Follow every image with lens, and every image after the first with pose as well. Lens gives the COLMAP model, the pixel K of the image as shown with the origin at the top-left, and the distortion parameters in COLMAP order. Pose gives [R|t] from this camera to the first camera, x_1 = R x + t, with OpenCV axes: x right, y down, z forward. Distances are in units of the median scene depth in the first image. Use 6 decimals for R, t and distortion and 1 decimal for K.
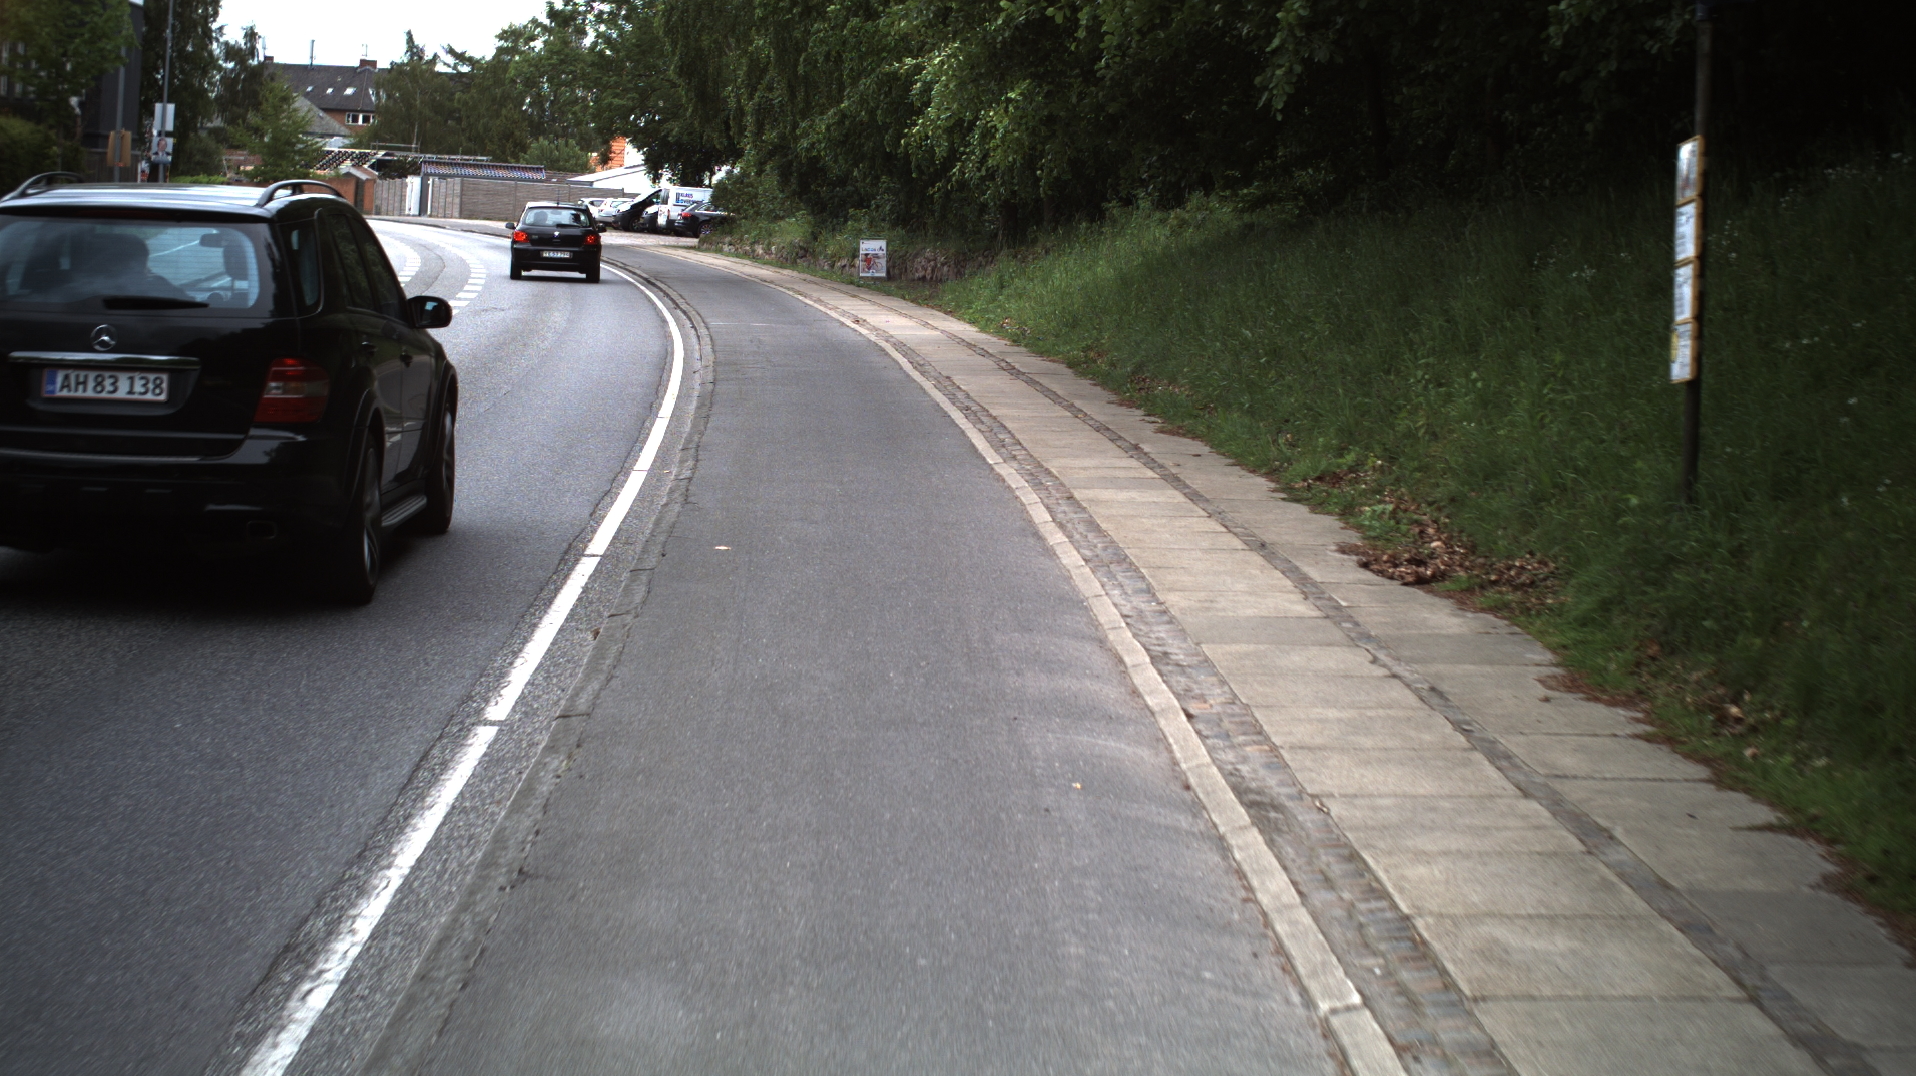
lens RADIAL K [[3475.6, 0, 958.5], [0, 3475.6, 544.3], [0, 0, 1]] dist [-0.231351, 0.000000]
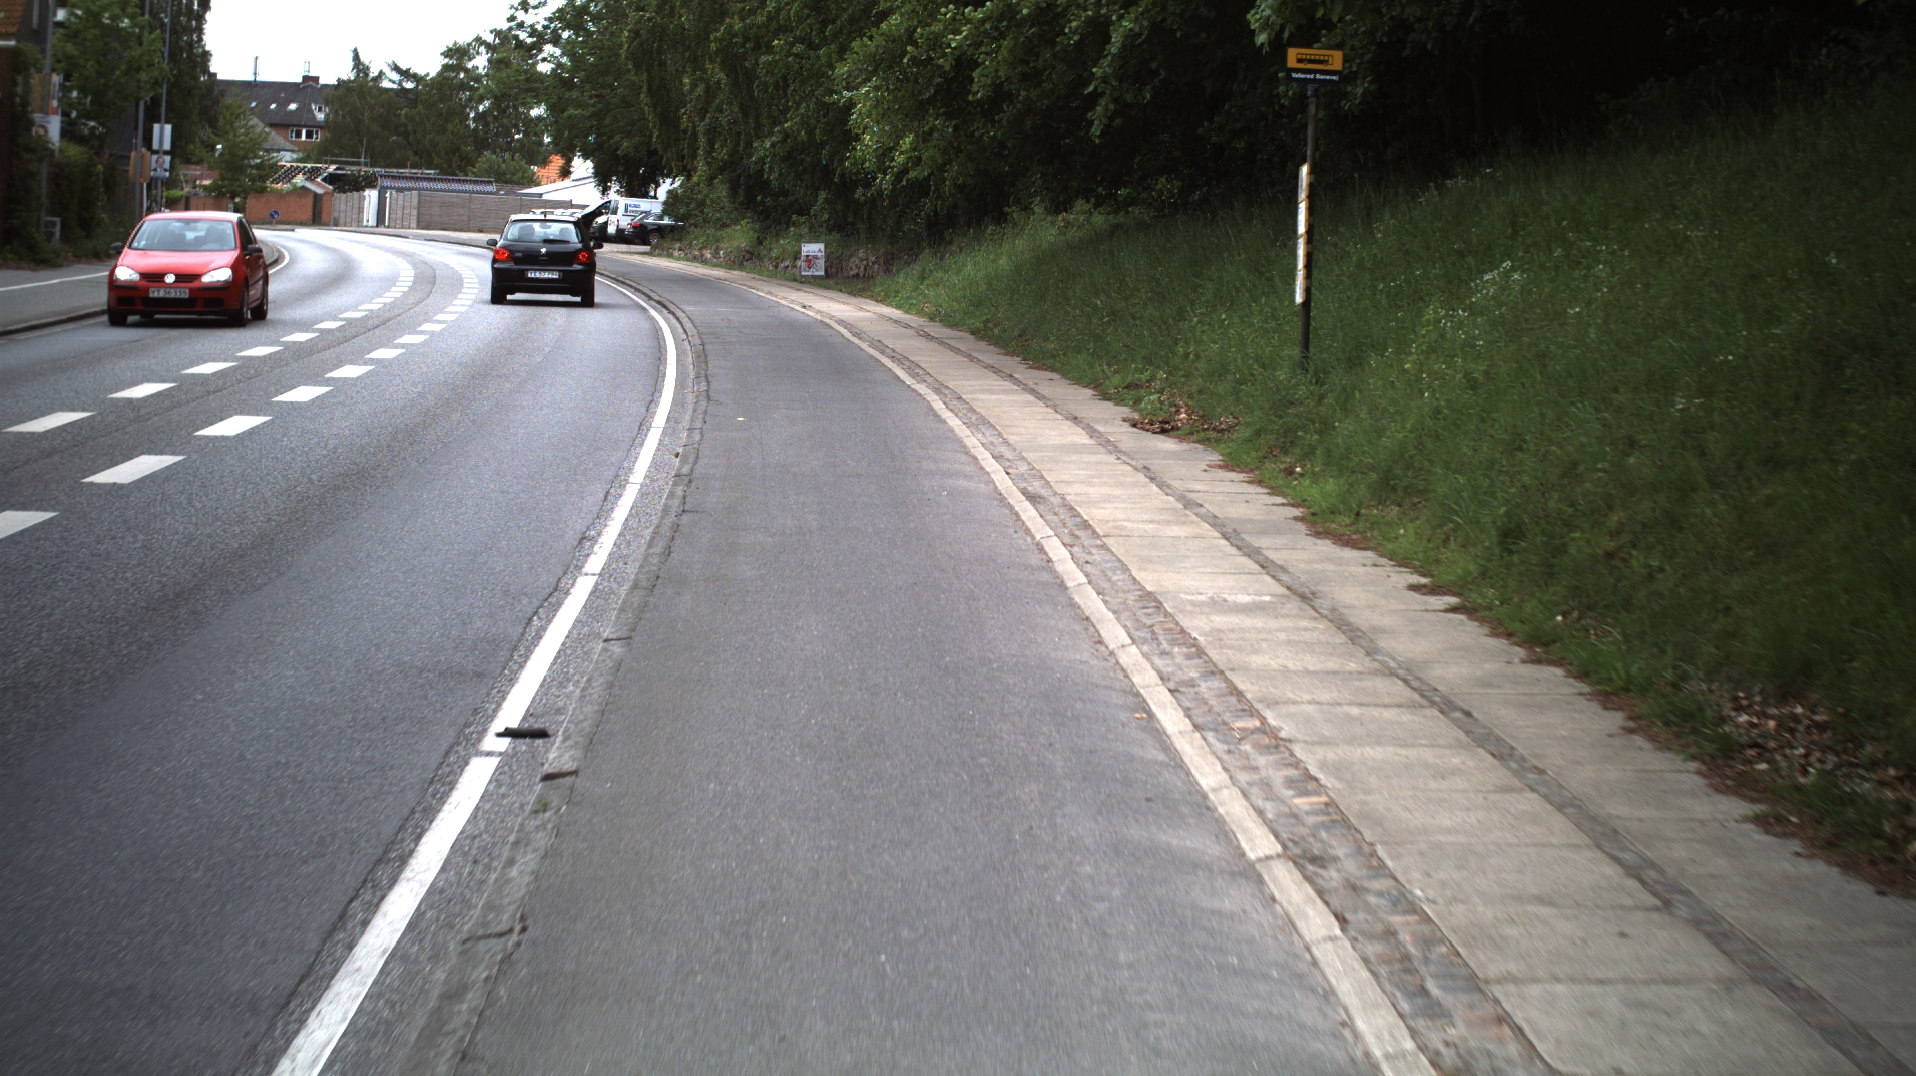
lens RADIAL K [[3475.6, 0, 954.4], [0, 3475.6, 540.9], [0, 0, 1]] dist [-0.231351, 0.000000]
pose [[0.999808, -0.006798, 0.018387, 0.000417], [0.006867, 0.999970, -0.003703, 0.016490], [-0.018361, 0.003829, 0.999824, -0.158767]]
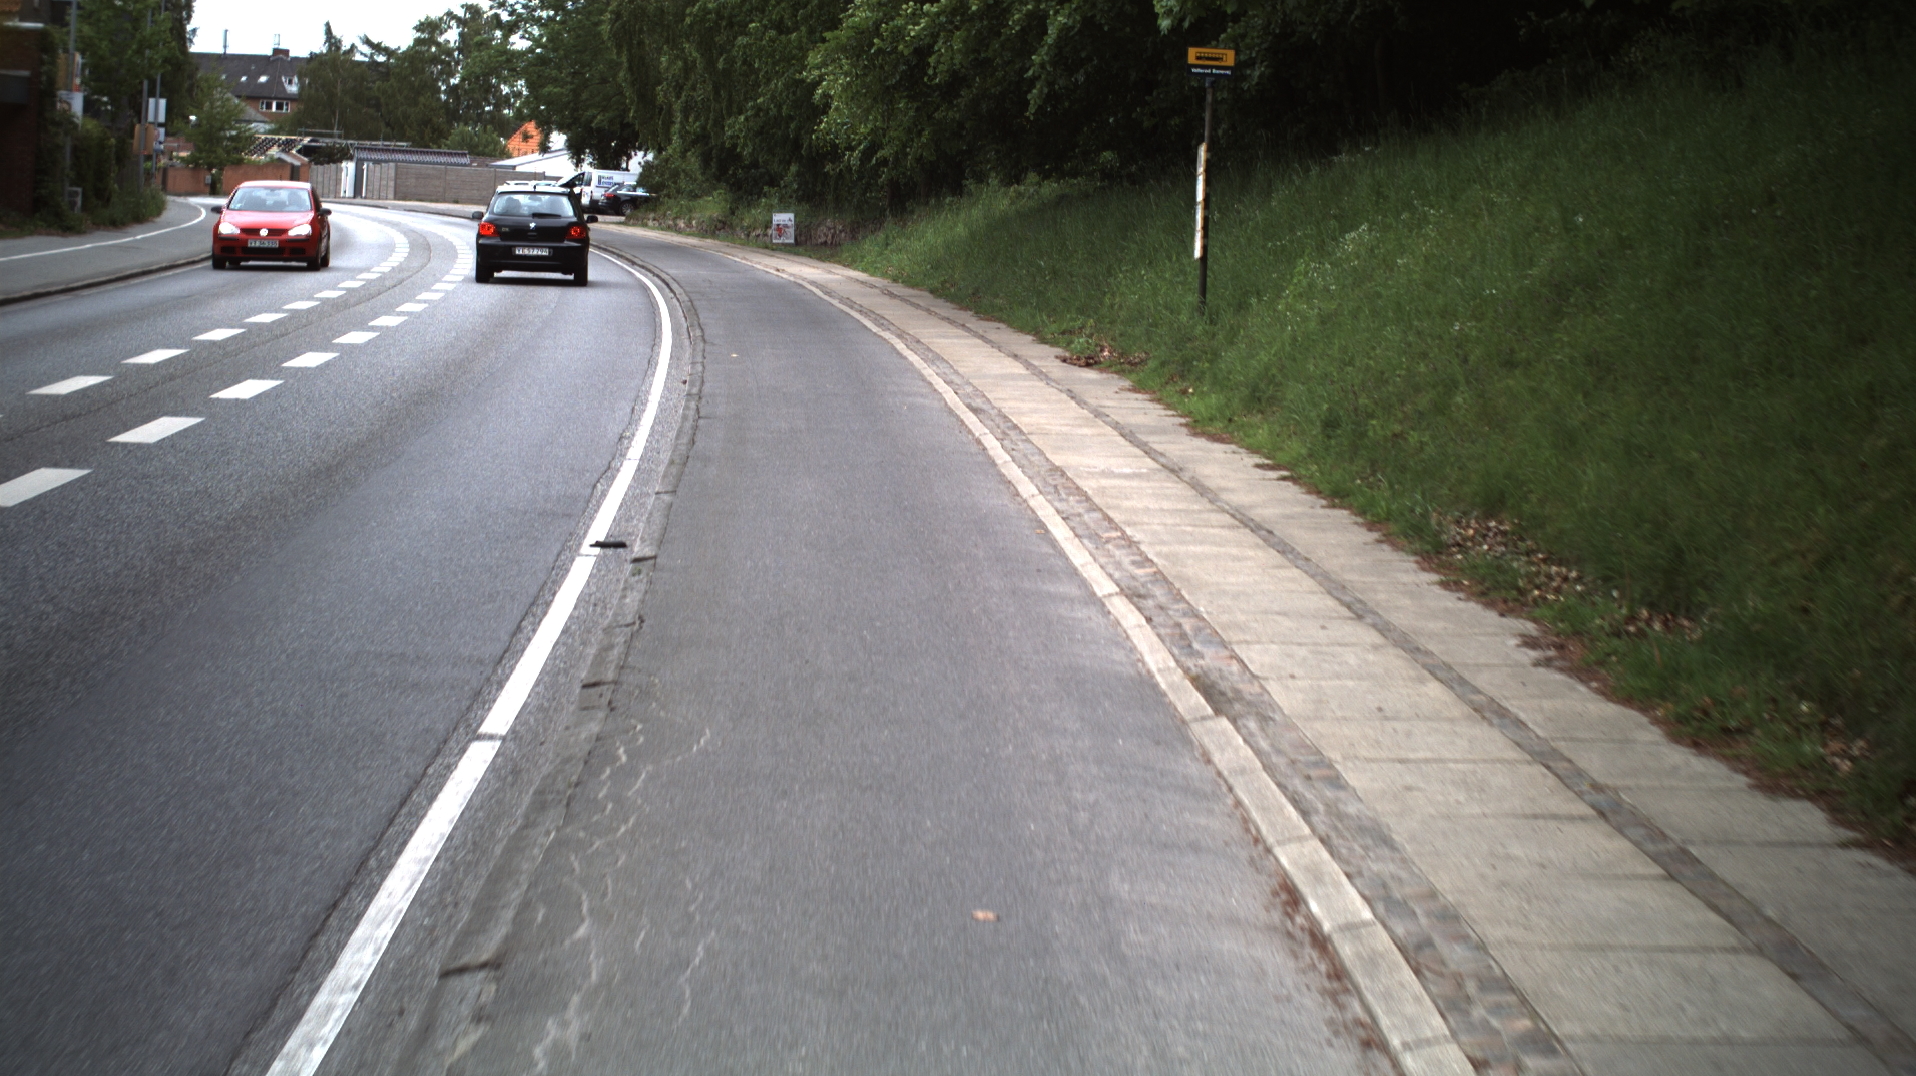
lens RADIAL K [[3475.6, 0, 960.8], [0, 3475.6, 534.7], [0, 0, 1]] dist [-0.231351, 0.000000]
pose [[0.999505, -0.005854, 0.030907, -0.000580], [0.005781, 0.999980, 0.002465, 0.024570], [-0.030921, -0.002285, 0.999519, -0.238086]]
